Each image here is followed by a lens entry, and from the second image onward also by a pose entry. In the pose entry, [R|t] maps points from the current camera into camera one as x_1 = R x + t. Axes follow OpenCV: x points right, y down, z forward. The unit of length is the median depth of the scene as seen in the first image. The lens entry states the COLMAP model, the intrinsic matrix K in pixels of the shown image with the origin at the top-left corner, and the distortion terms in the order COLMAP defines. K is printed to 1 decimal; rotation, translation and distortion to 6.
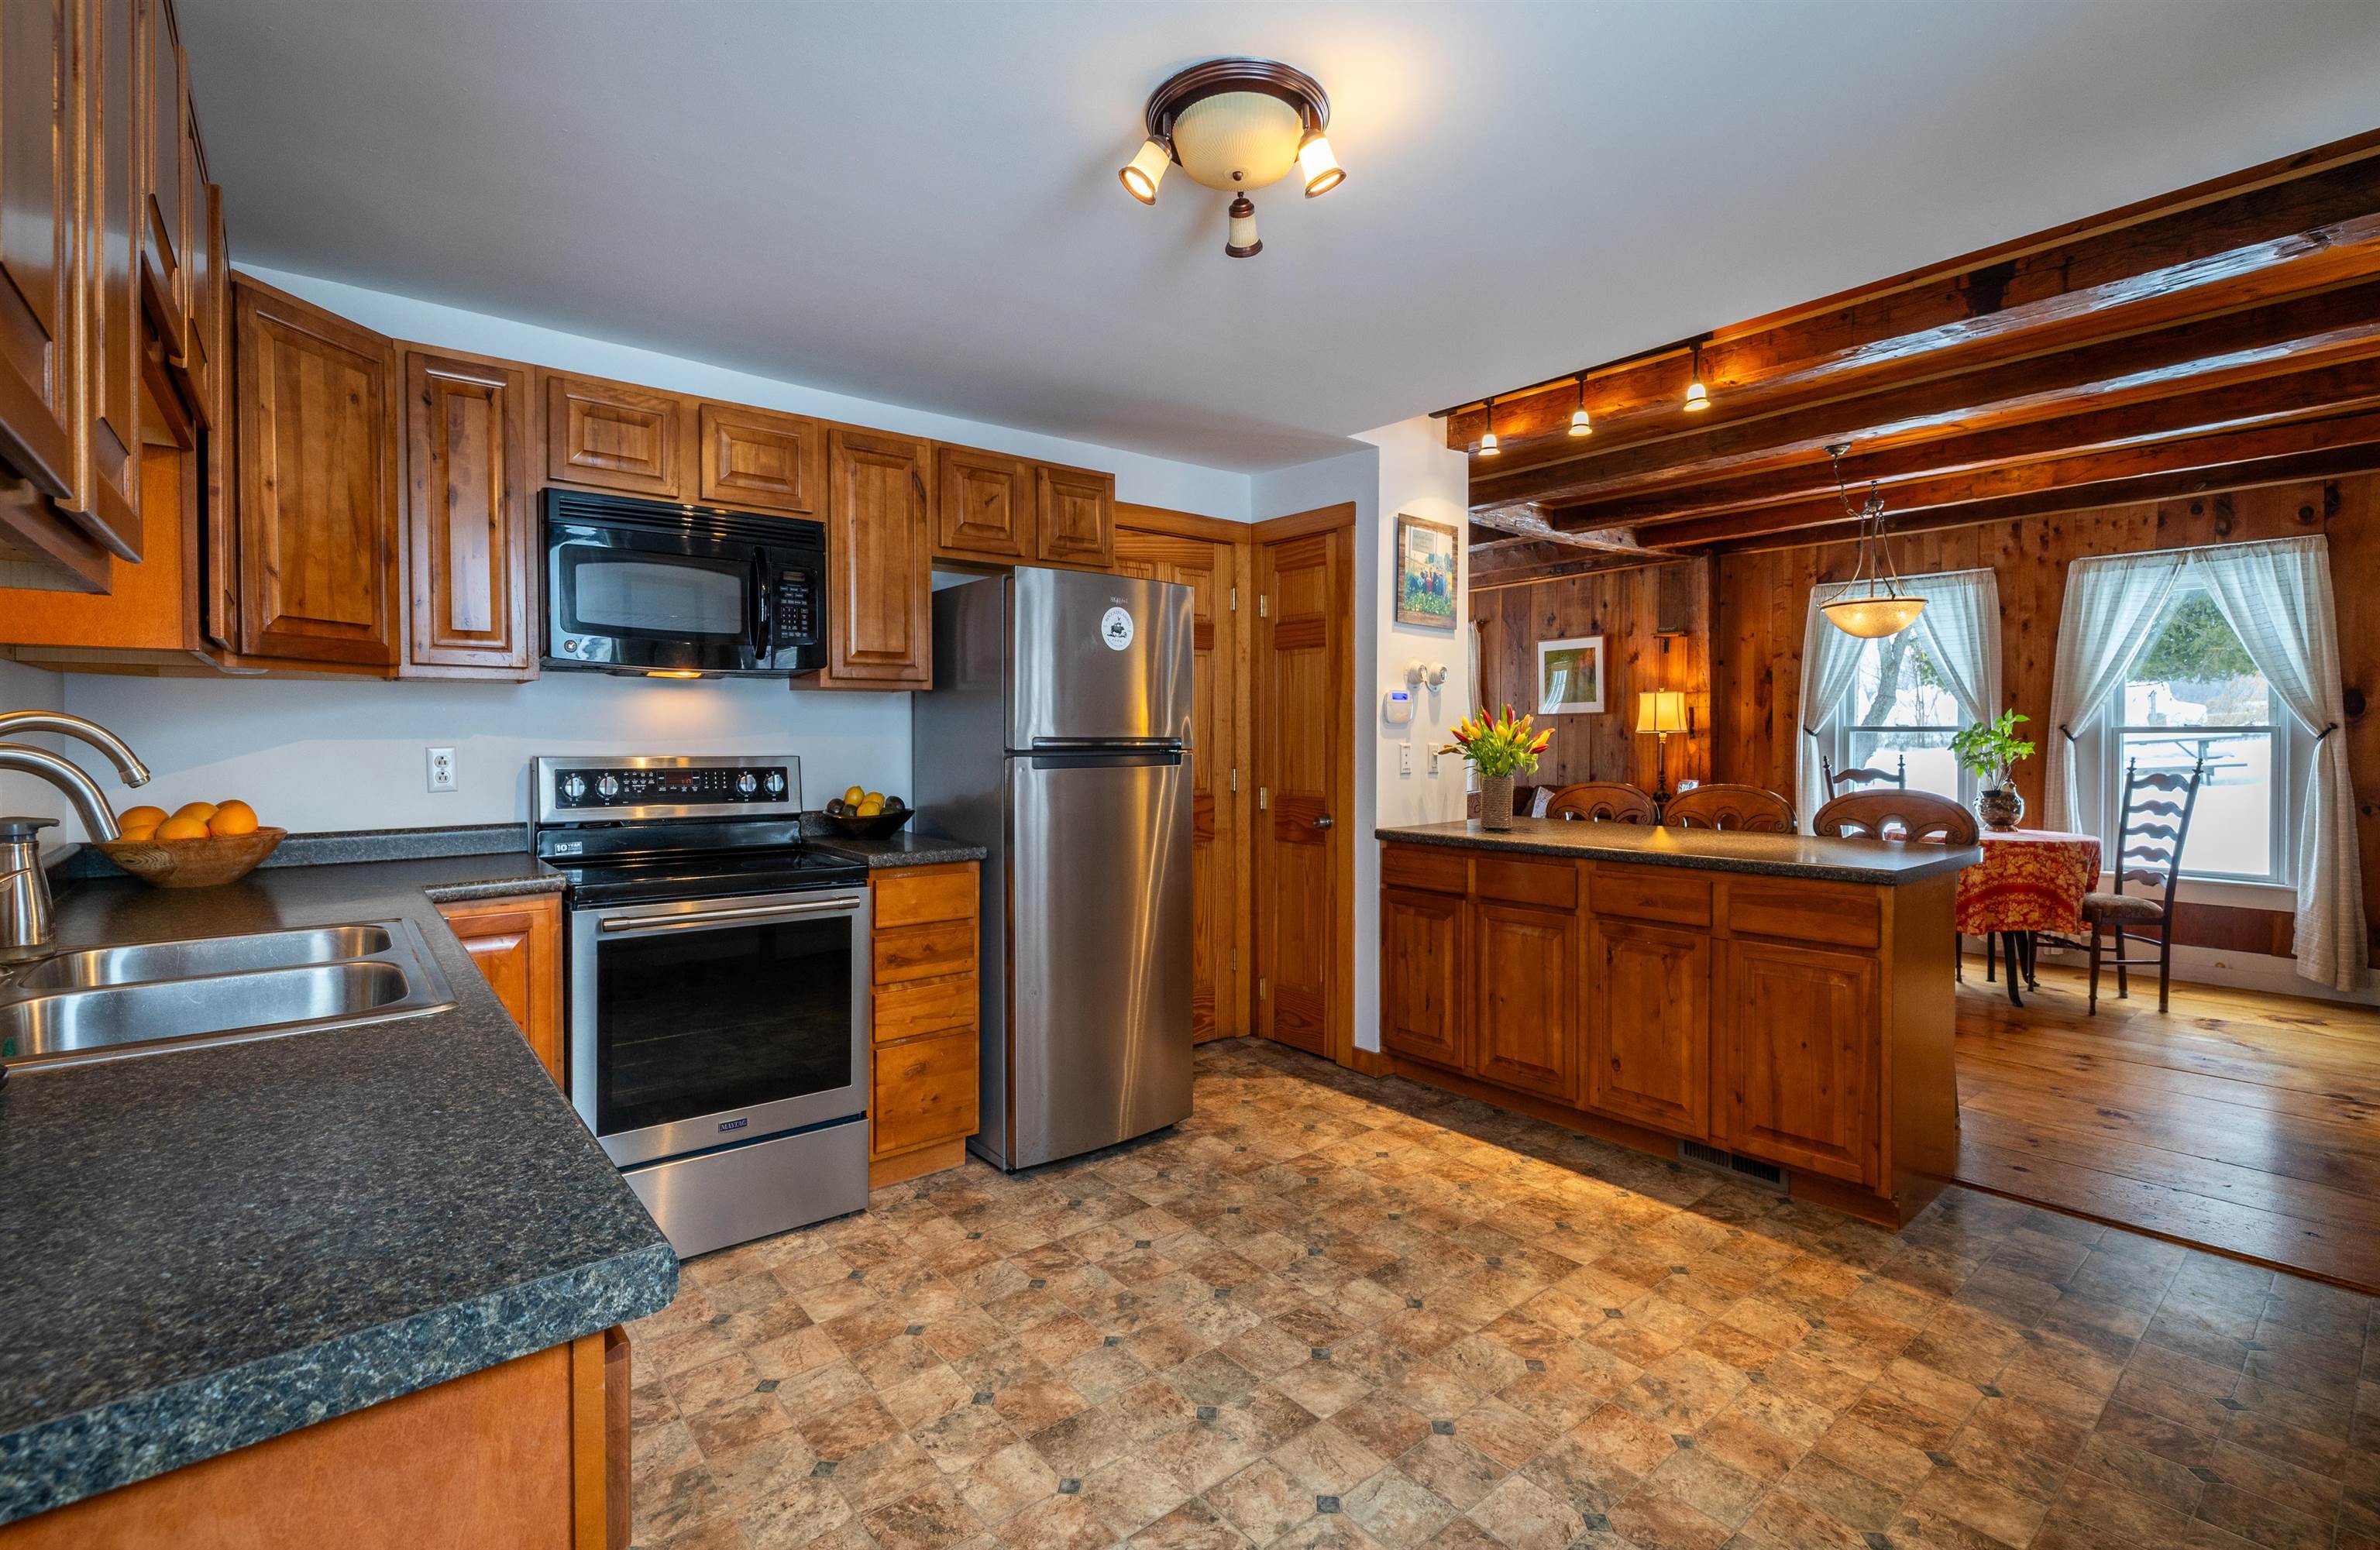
lens RADIAL K [[1077.3, 0, 1202.2], [0, 1077.3, 772.4], [0, 0, 1]] dist [-0.016633, -0.000188]
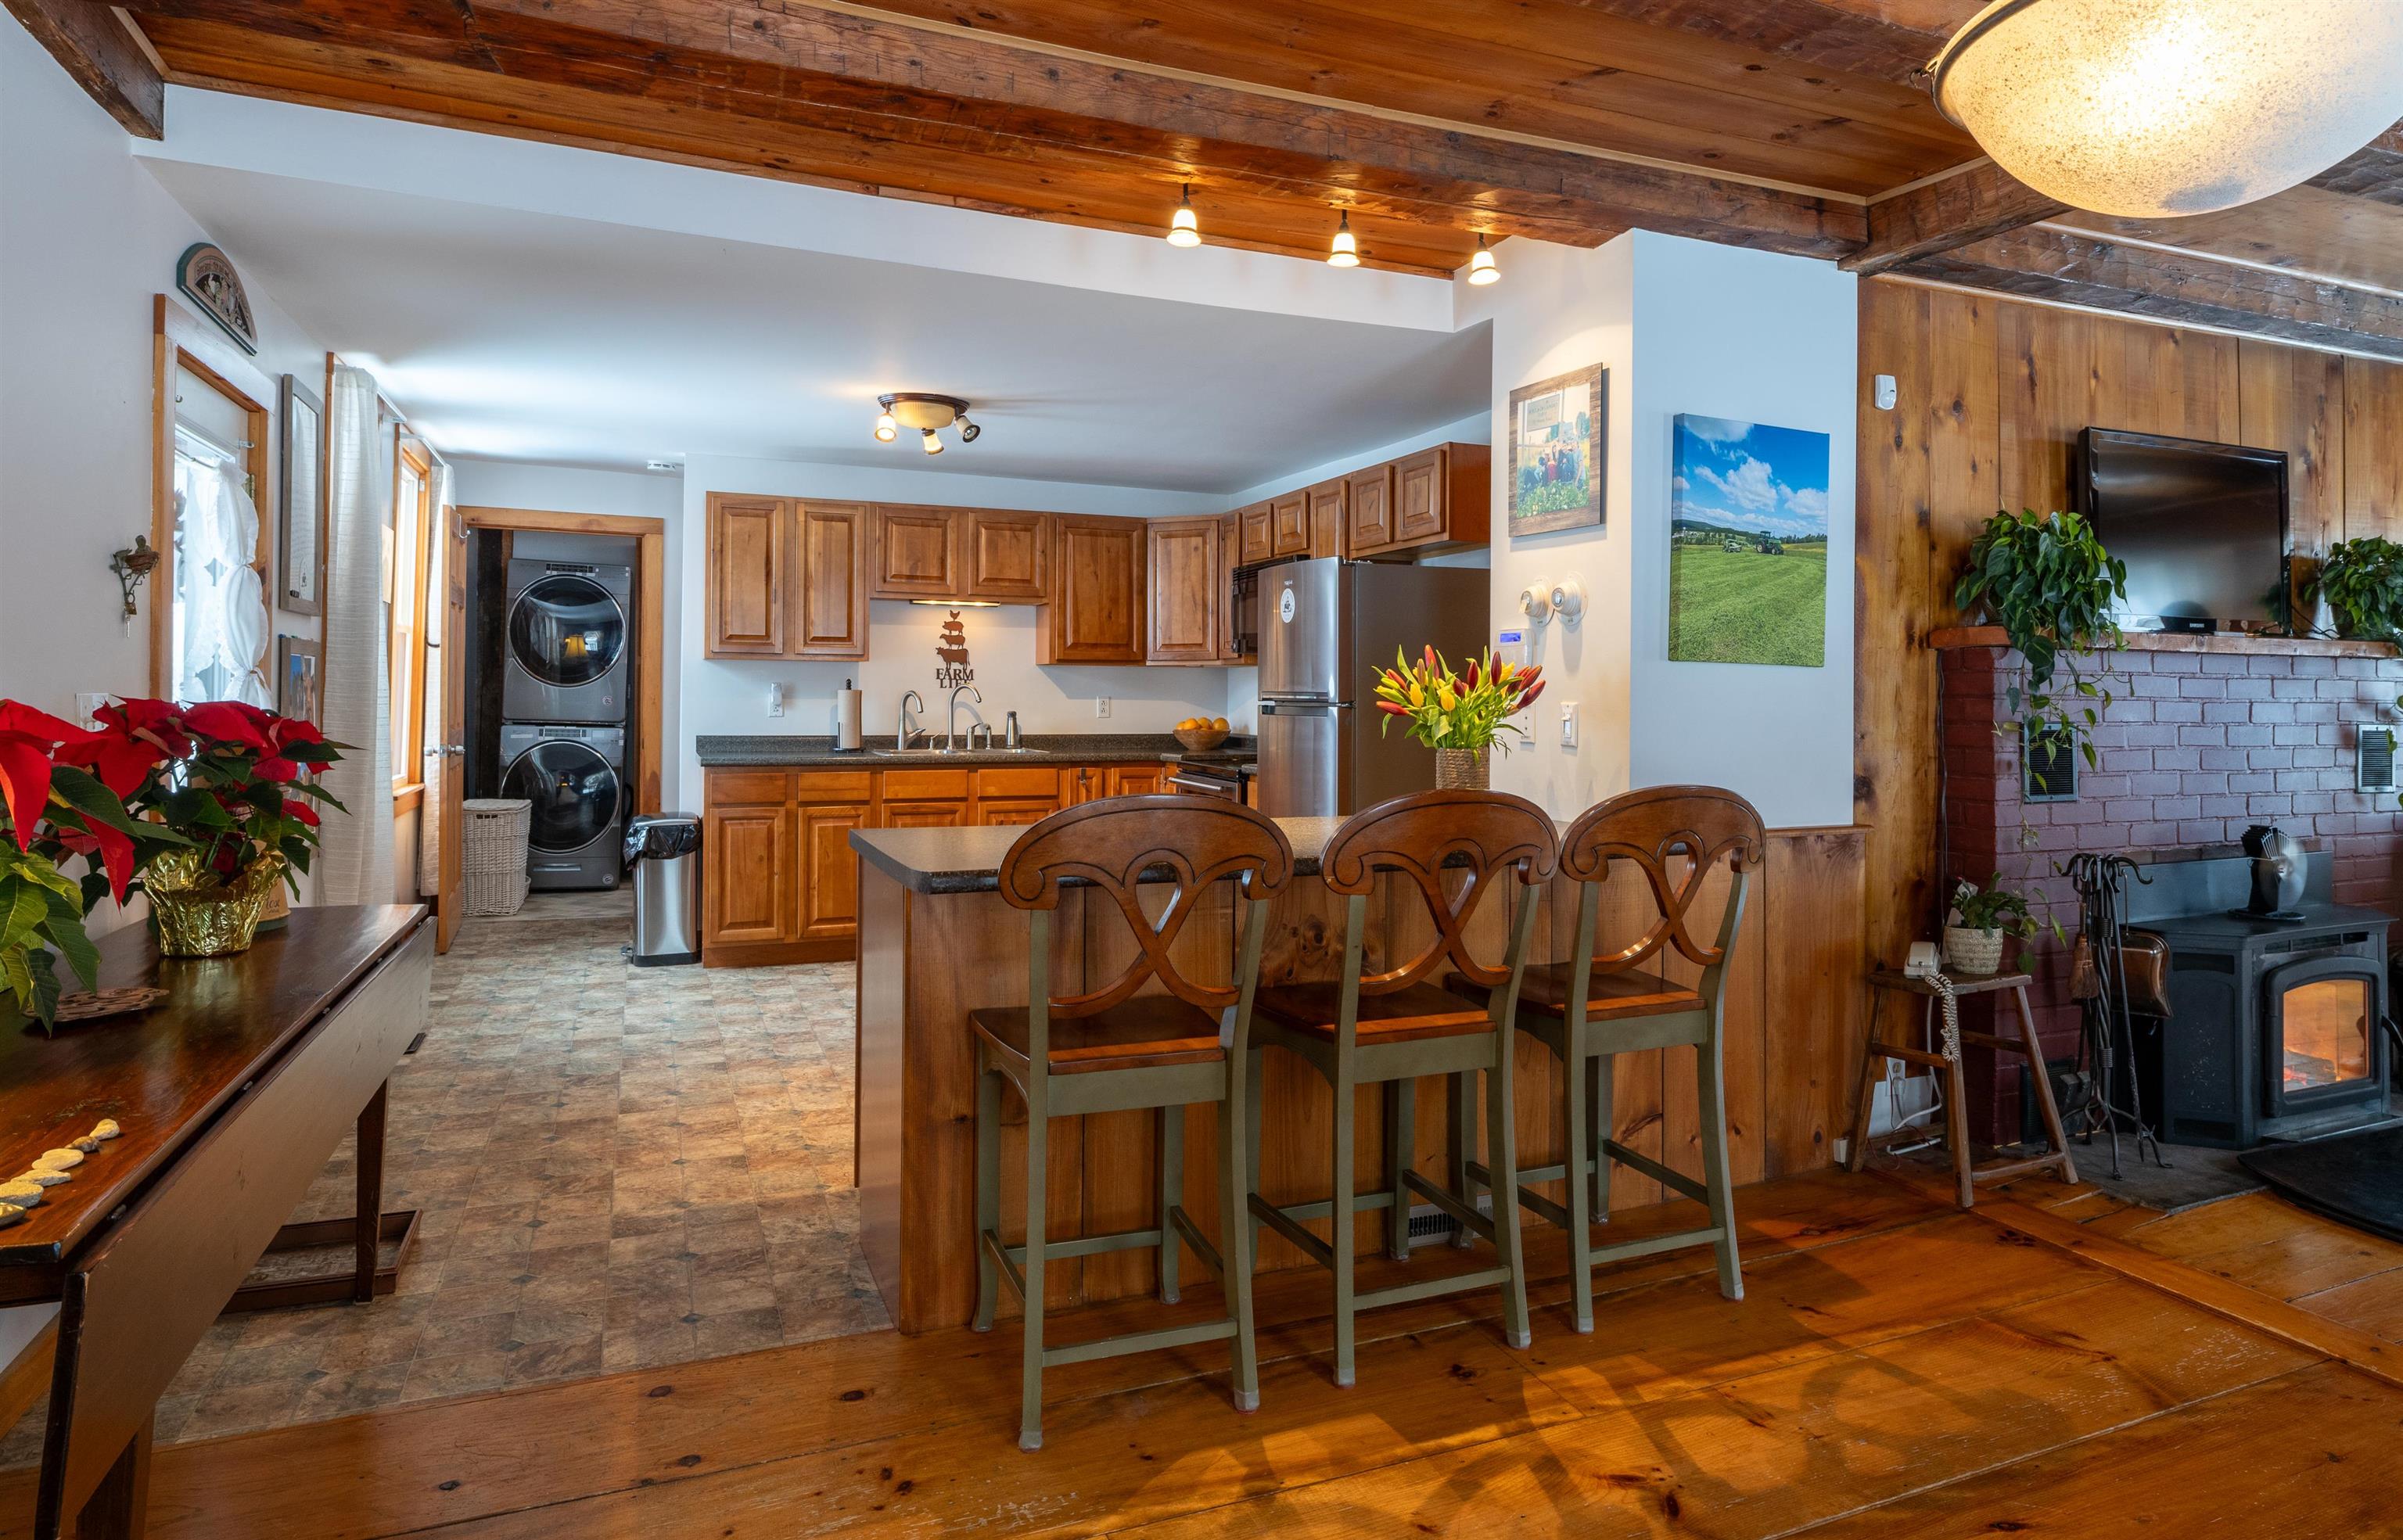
lens RADIAL K [[1345.3, 0, 1233.8], [0, 1345.3, 685.2], [0, 0, 1]] dist [0.023439, -0.008449]
pose [[-0.287542, -0.009597, -0.957720, 1.079867], [-0.042175, 0.999107, 0.002650, -0.032318], [0.956839, 0.041153, -0.287690, 1.051355]]
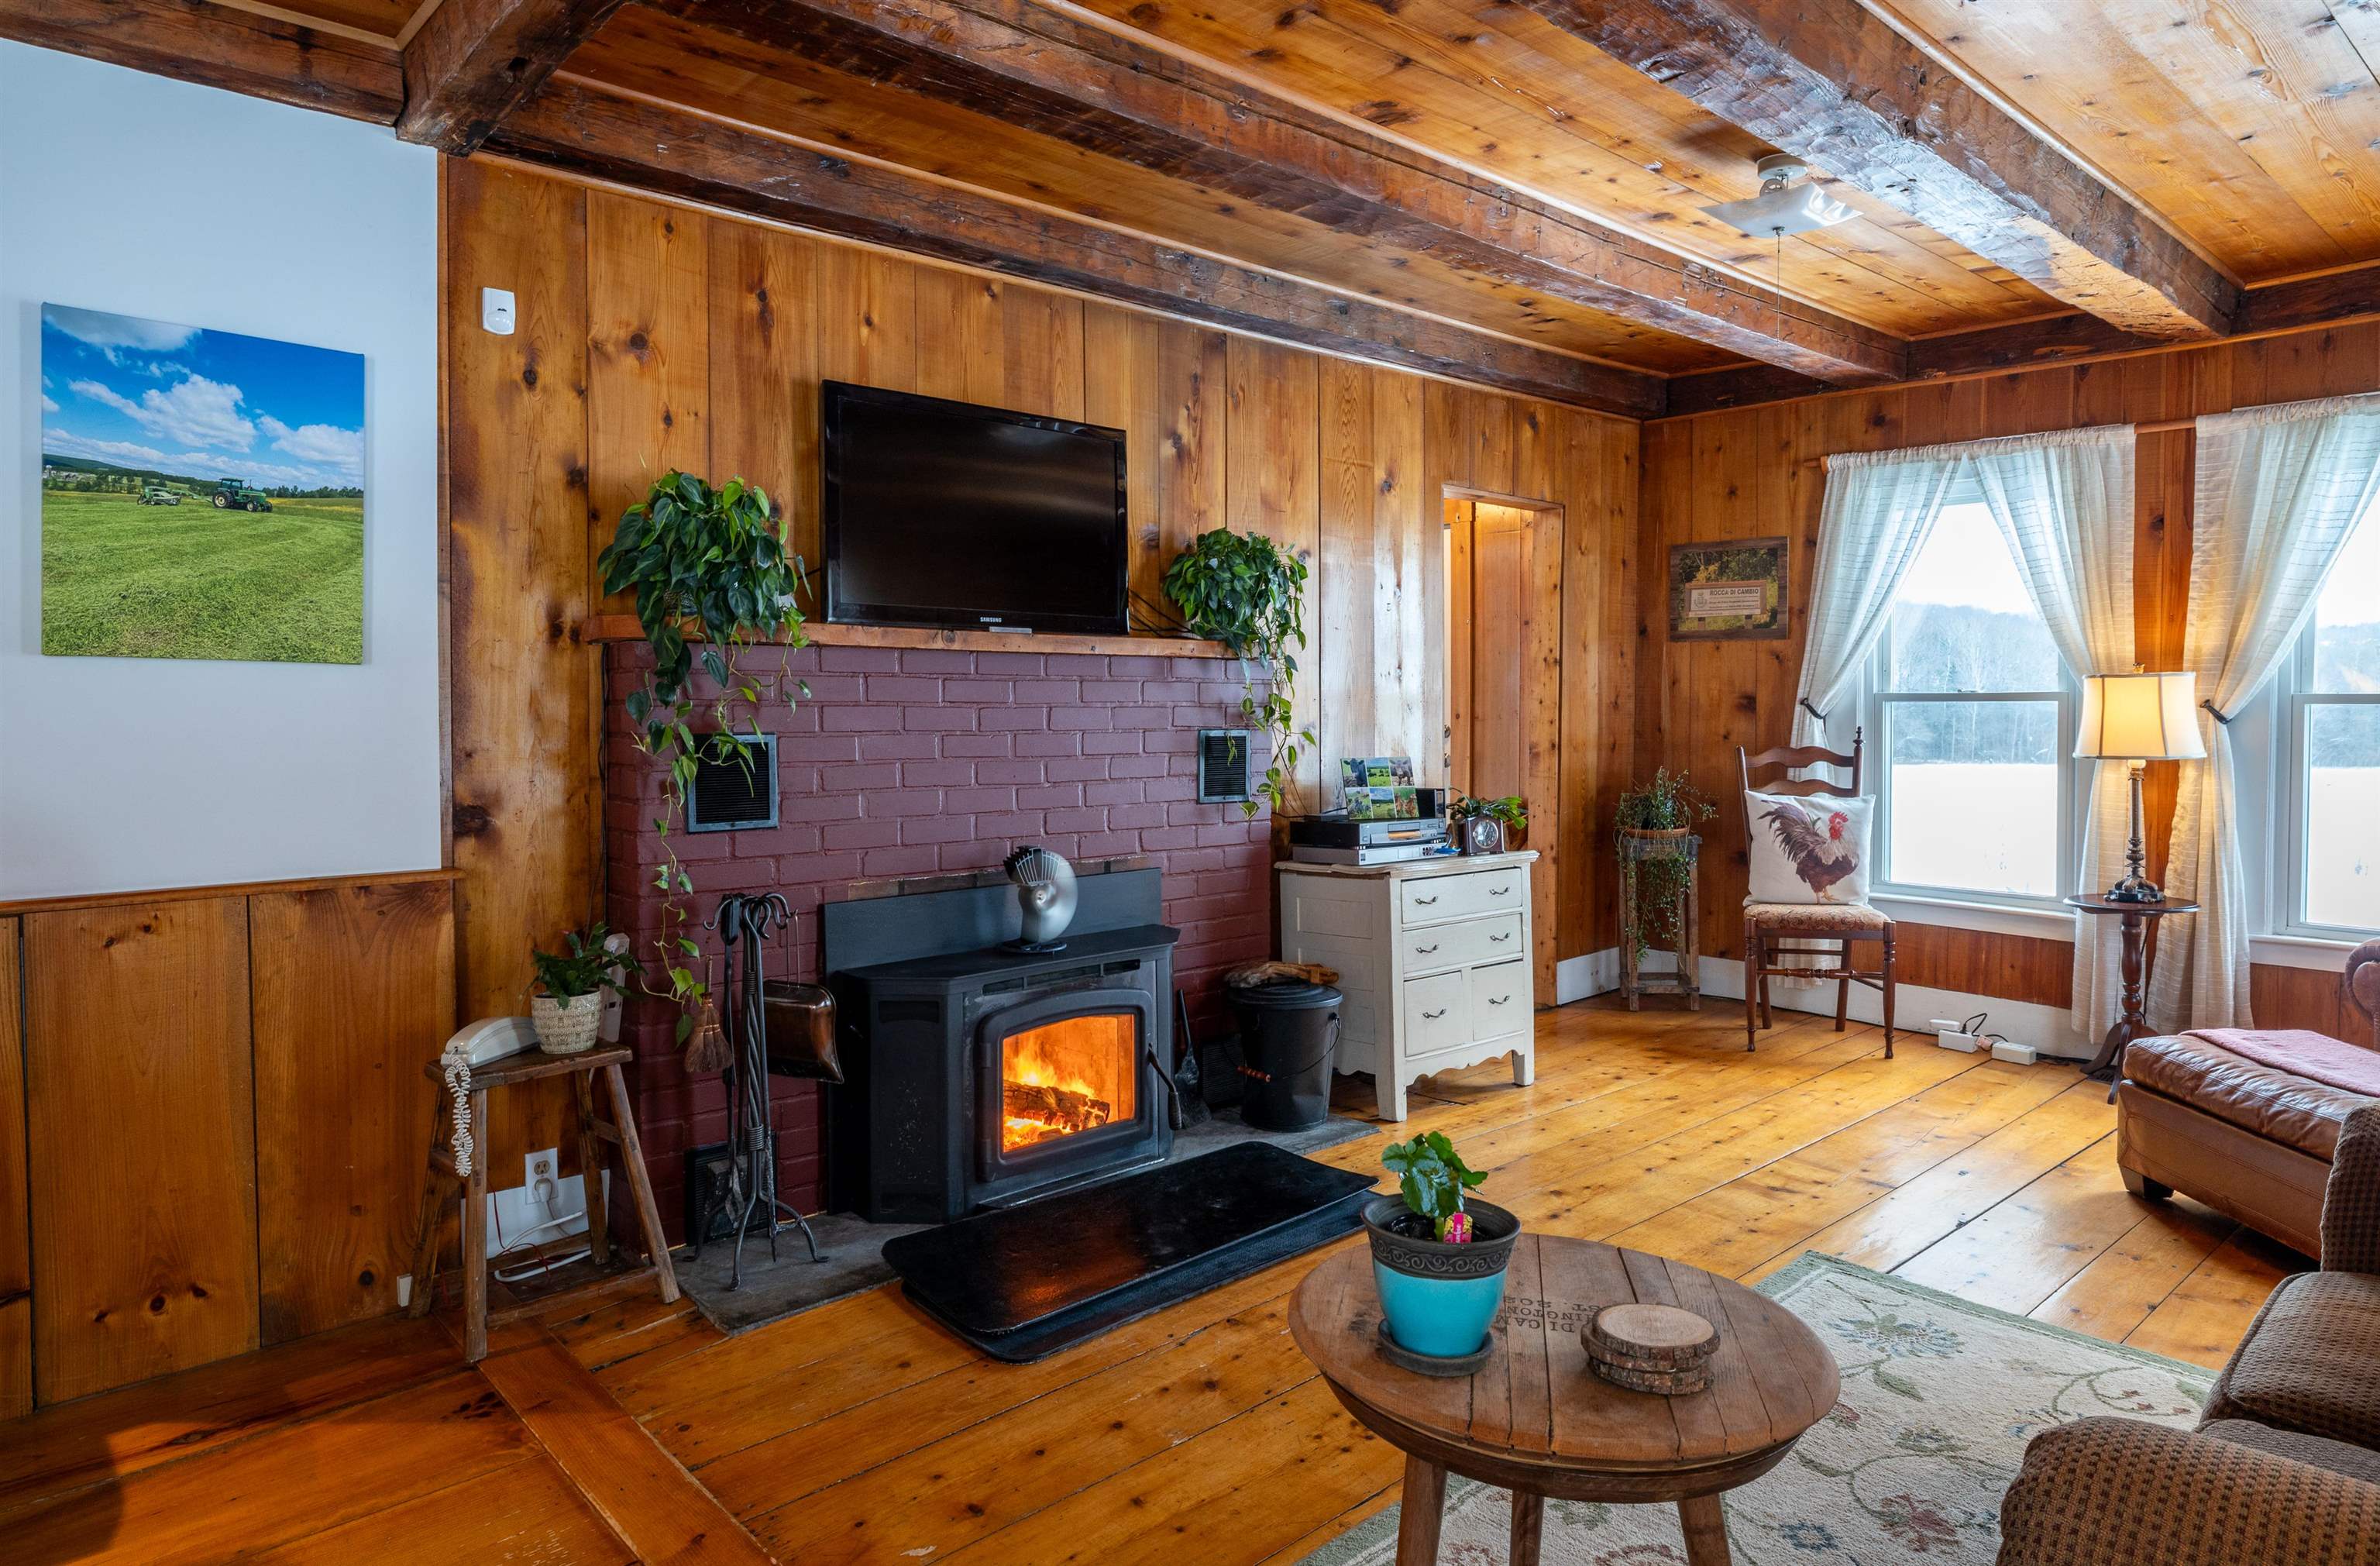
lens RADIAL K [[1404.3, 0, 1057.9], [0, 1404.3, 736.0], [0, 0, 1]] dist [-0.005491, -0.002026]
pose [[-0.008908, 0.023247, -0.999690, 0.819378], [-0.037908, 0.999003, 0.023569, -0.051952], [0.999242, 0.038106, -0.008018, 1.506151]]
